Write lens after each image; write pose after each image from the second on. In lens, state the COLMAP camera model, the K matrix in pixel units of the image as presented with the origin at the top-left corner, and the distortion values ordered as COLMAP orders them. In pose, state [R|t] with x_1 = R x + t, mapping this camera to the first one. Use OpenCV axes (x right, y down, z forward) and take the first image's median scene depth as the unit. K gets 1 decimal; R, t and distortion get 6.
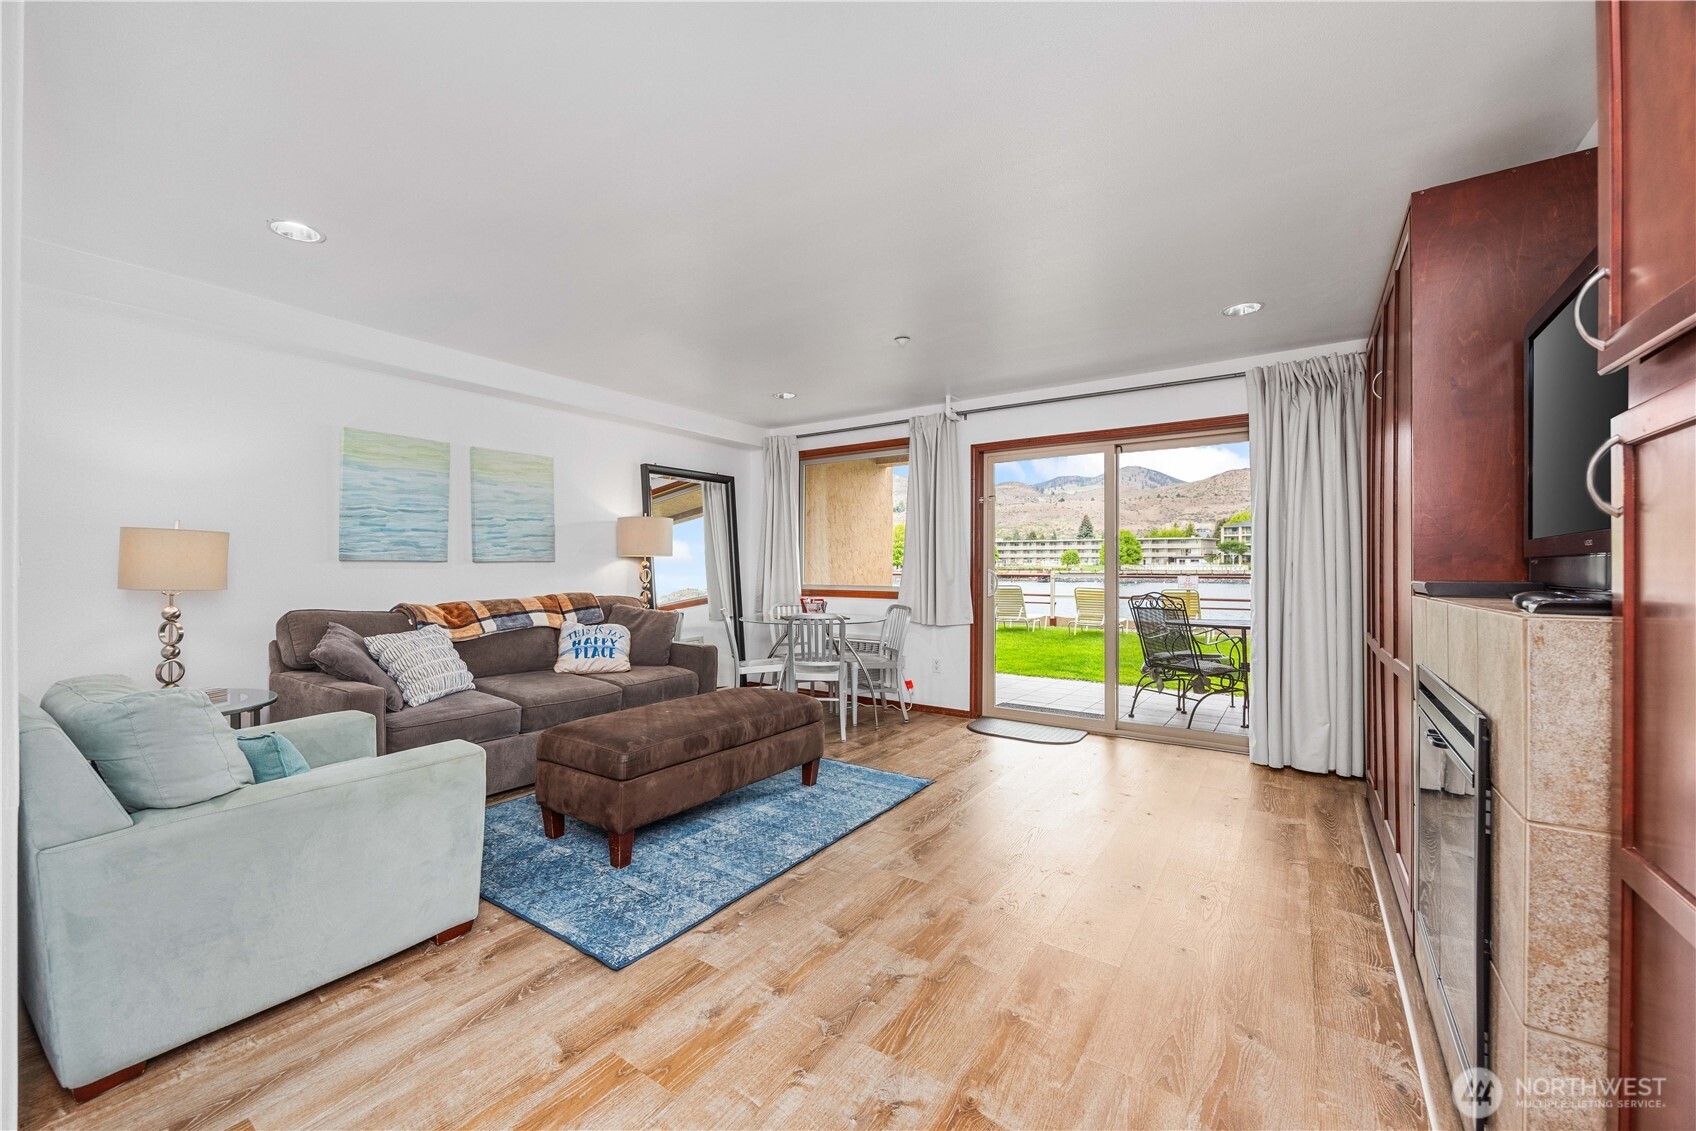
lens RADIAL K [[673.8, 0, 801.2], [0, 673.8, 566.8], [0, 0, 1]] dist [-0.002578, -0.000290]
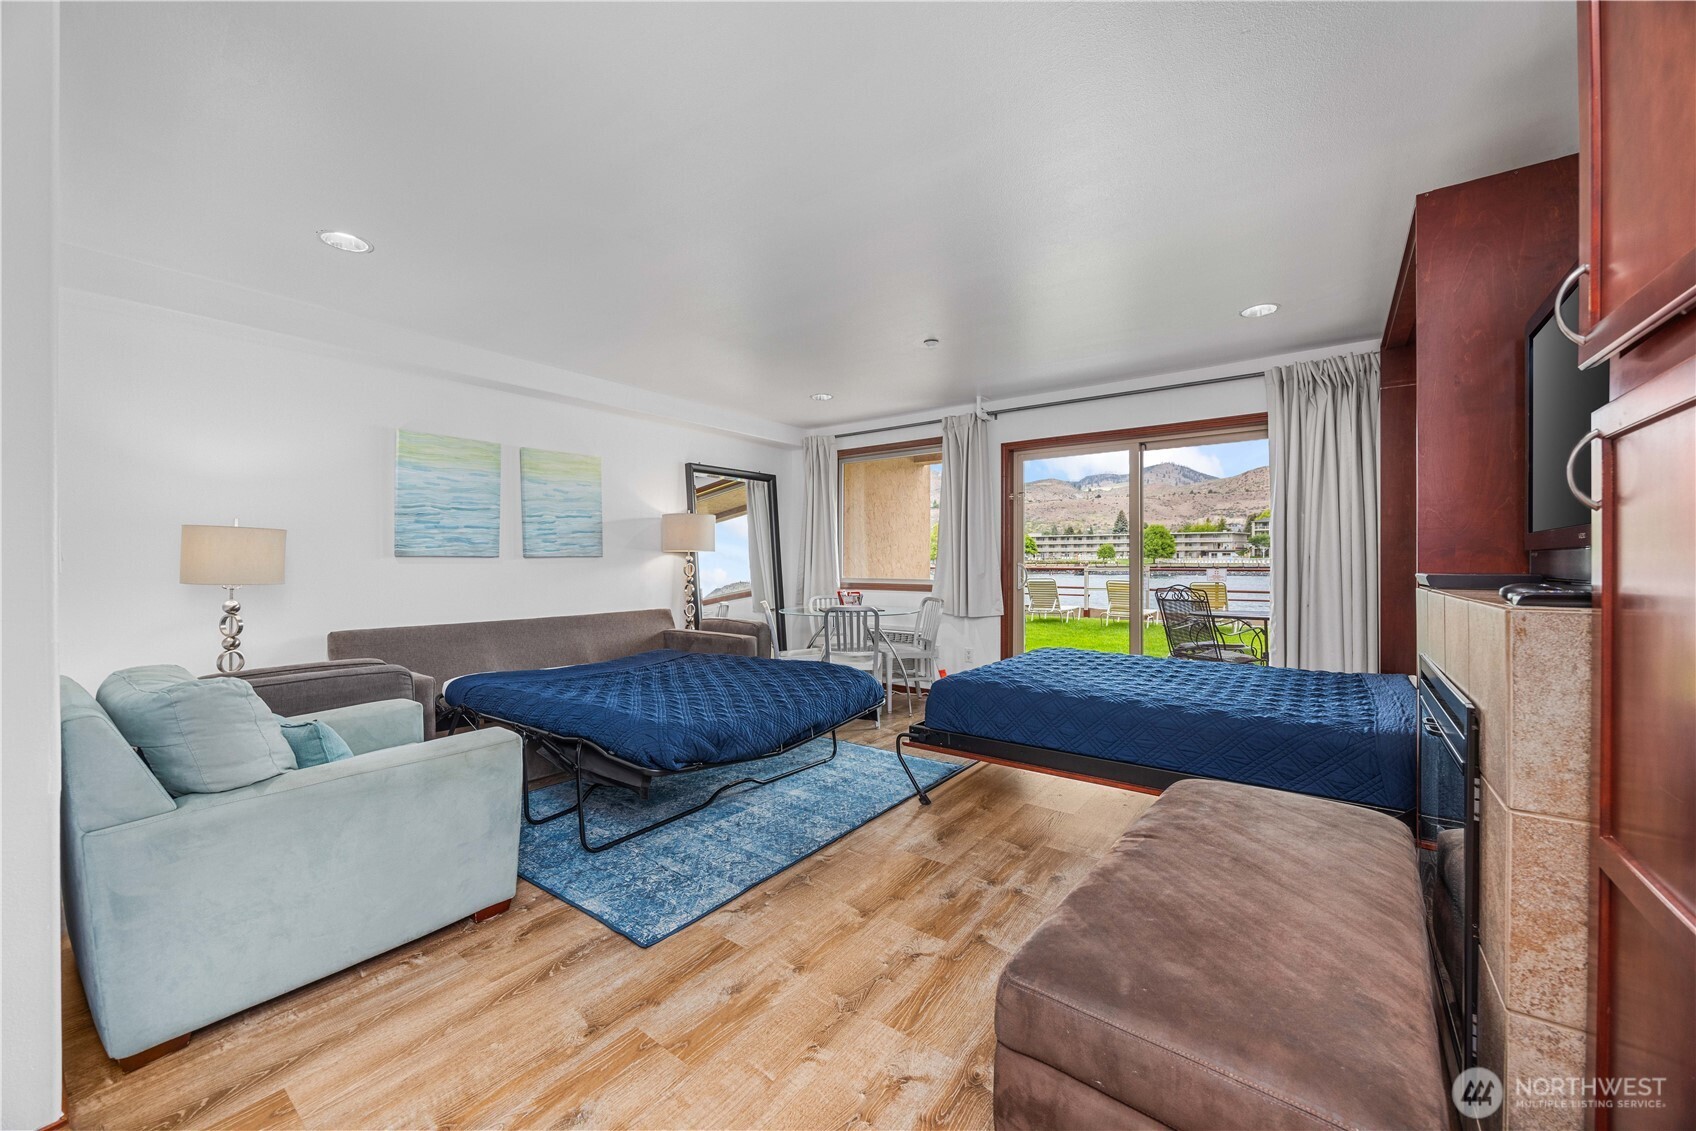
lens RADIAL K [[642.4, 0, 841.4], [0, 642.4, 563.5], [0, 0, 1]] dist [-0.002334, -0.000383]
pose [[0.999930, -0.002381, -0.011592, 0.019206], [0.002426, 0.999989, 0.003892, 0.000016], [0.011583, -0.003920, 0.999925, 0.004472]]
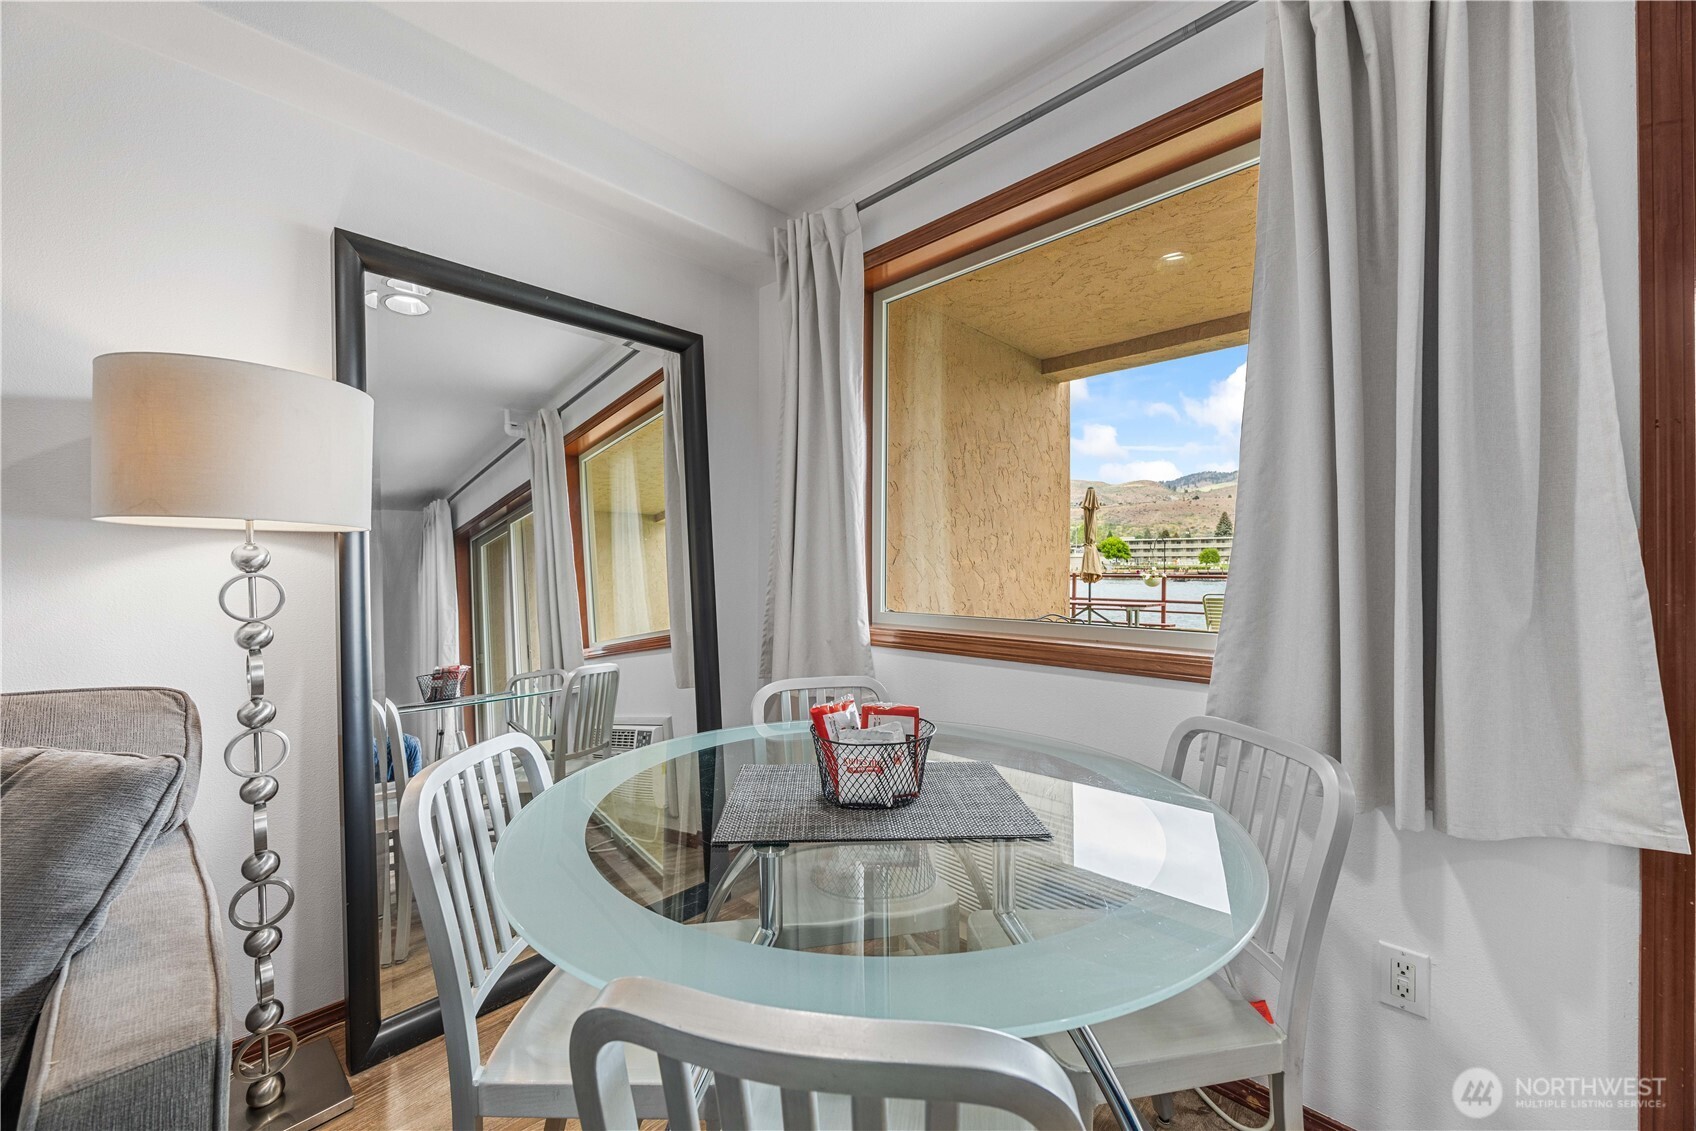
lens RADIAL K [[642.4, 0, 841.4], [0, 642.4, 563.5], [0, 0, 1]] dist [-0.002334, -0.000383]
pose [[0.990958, -0.002174, -0.134156, 0.042350], [0.001597, 0.999989, -0.004414, 0.000772], [0.134164, 0.004160, 0.990950, 0.921177]]
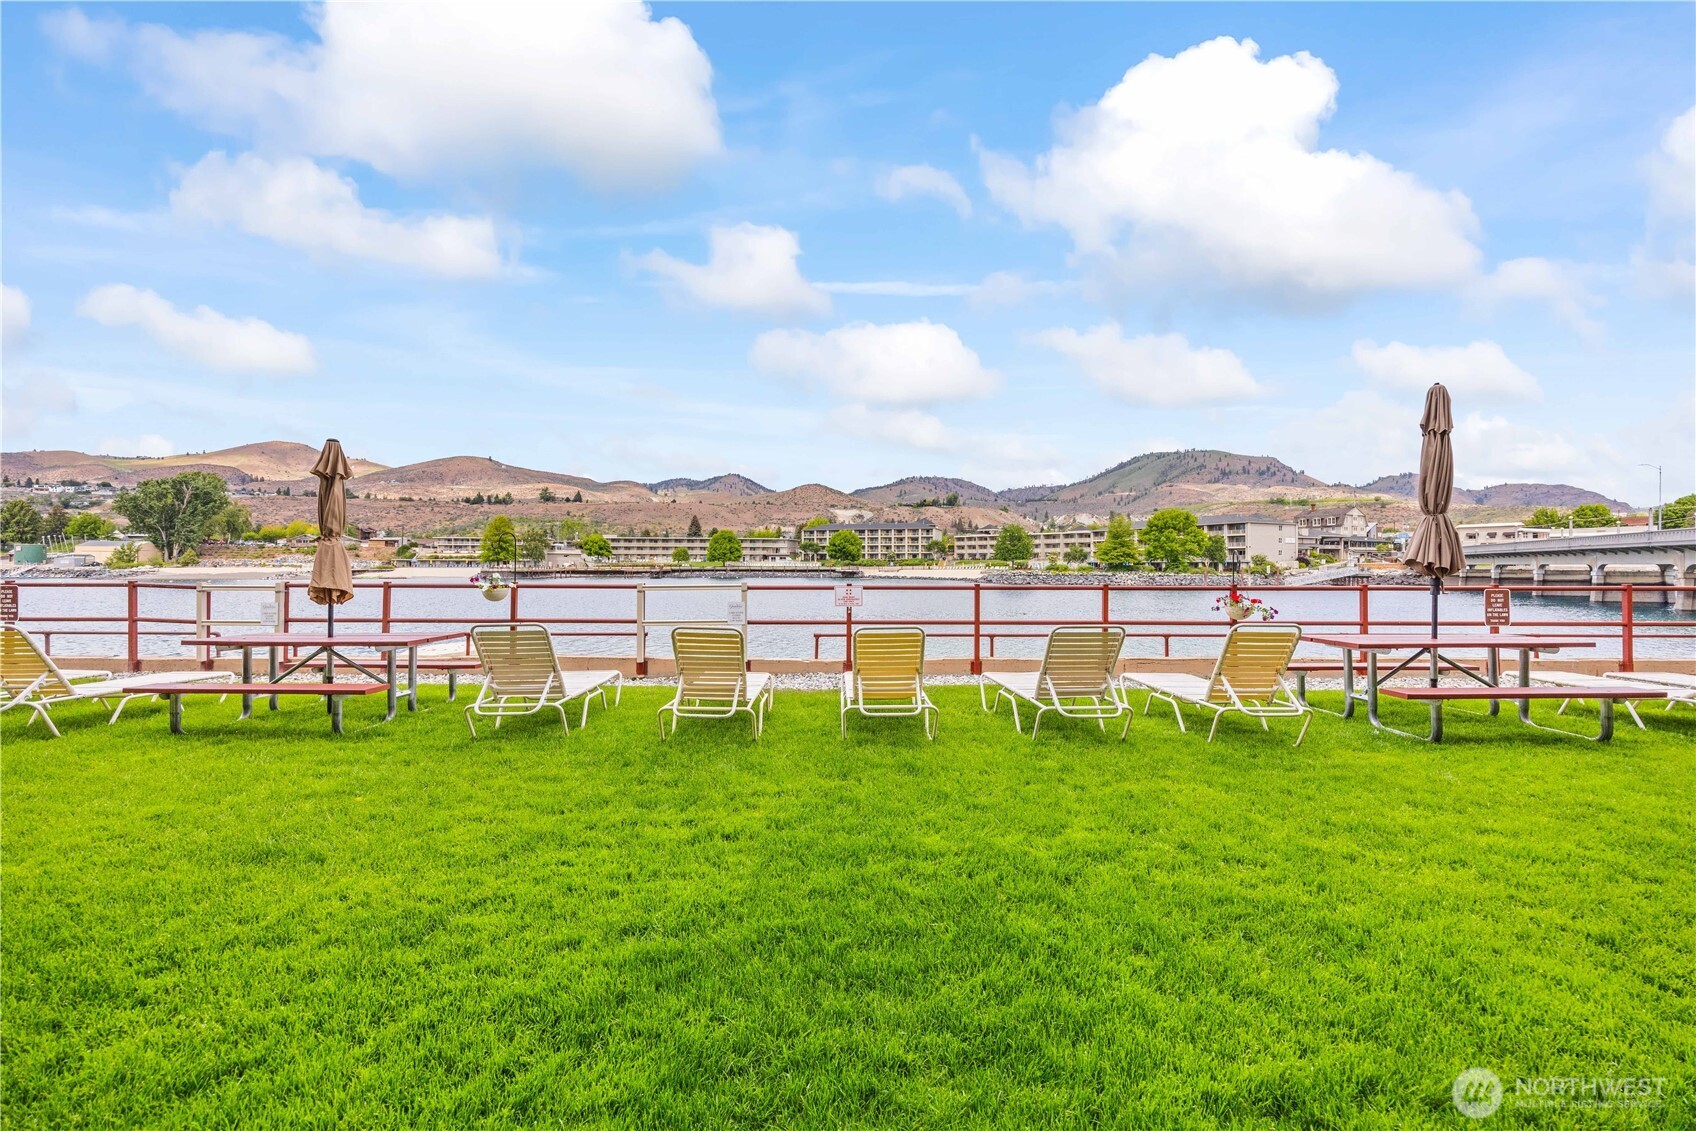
lens RADIAL K [[642.4, 0, 841.4], [0, 642.4, 563.5], [0, 0, 1]] dist [-0.002334, -0.000383]
pose [[0.811417, 0.000738, 0.584468, 0.662614], [-0.001288, 0.999999, 0.000525, -0.023849], [-0.584467, -0.001179, 0.811417, 1.585782]]
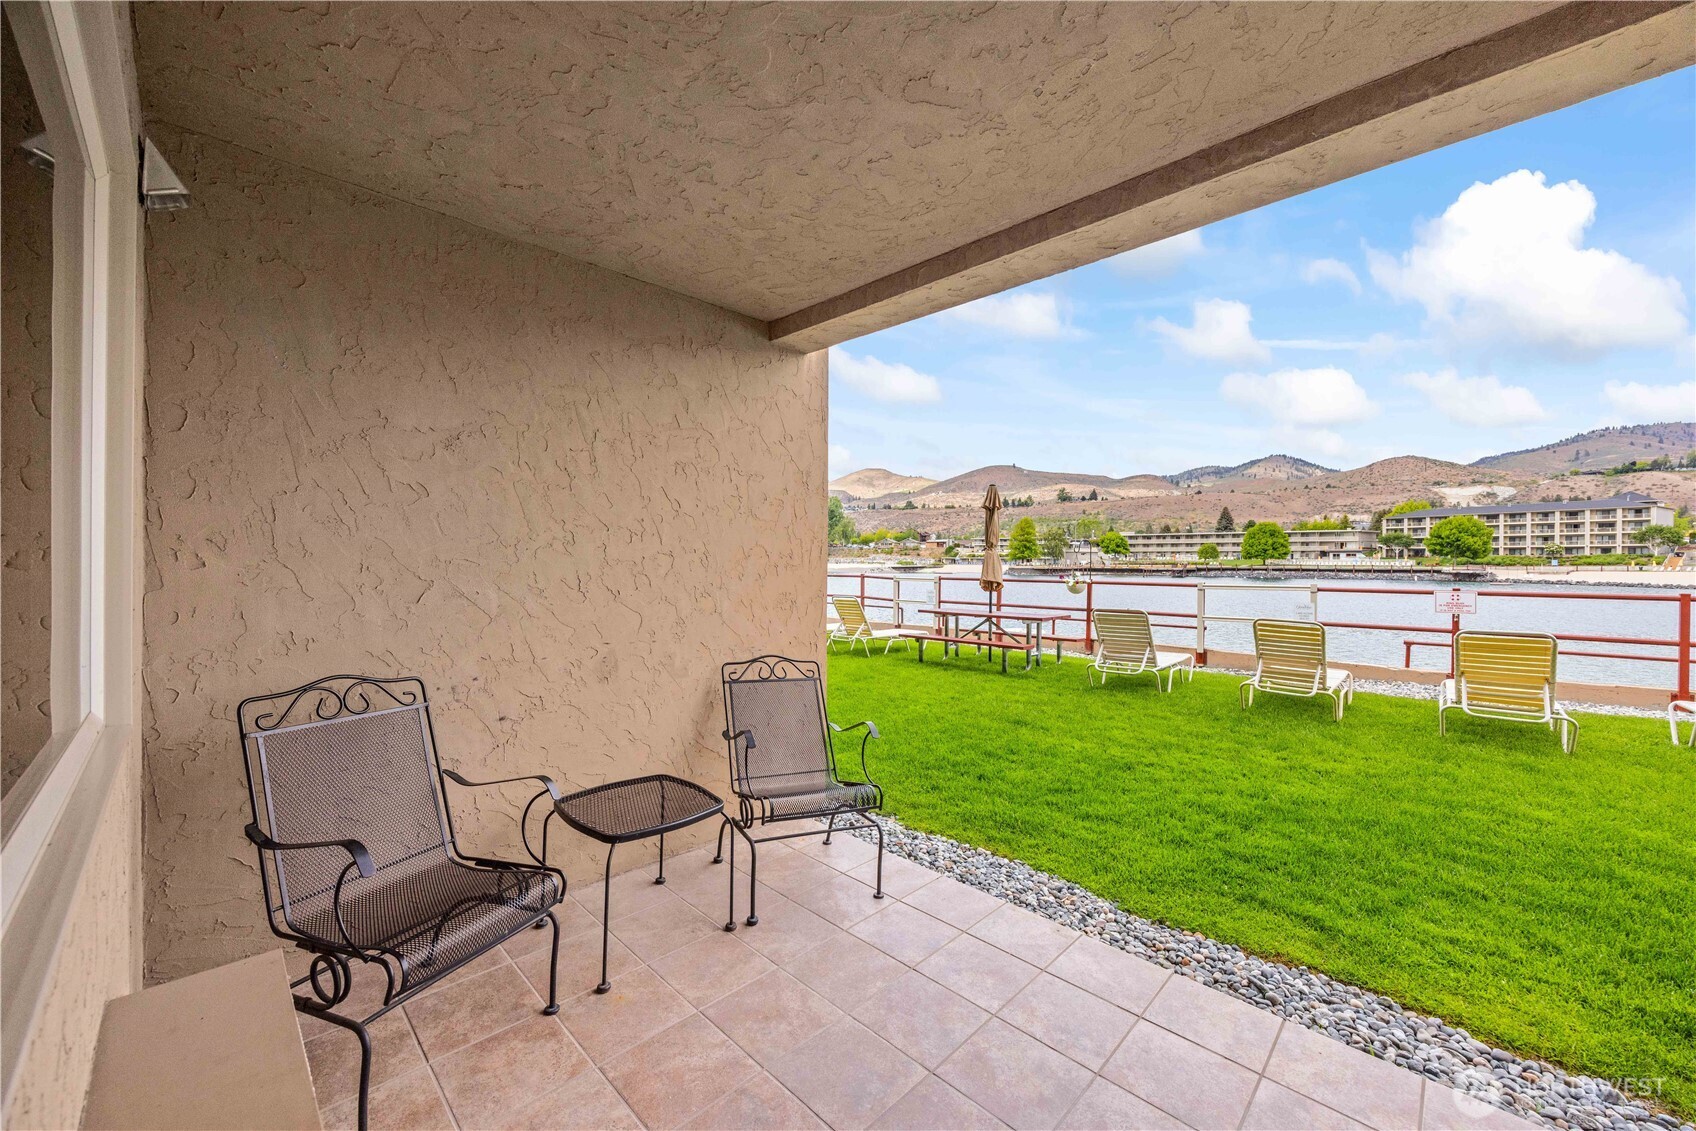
lens RADIAL K [[642.4, 0, 841.4], [0, 642.4, 563.5], [0, 0, 1]] dist [-0.002334, -0.000383]
pose [[0.990494, 0.002330, -0.137534, 0.406658], [-0.001612, 0.999984, 0.005333, -0.036291], [0.137544, -0.005060, 0.990483, 1.201793]]
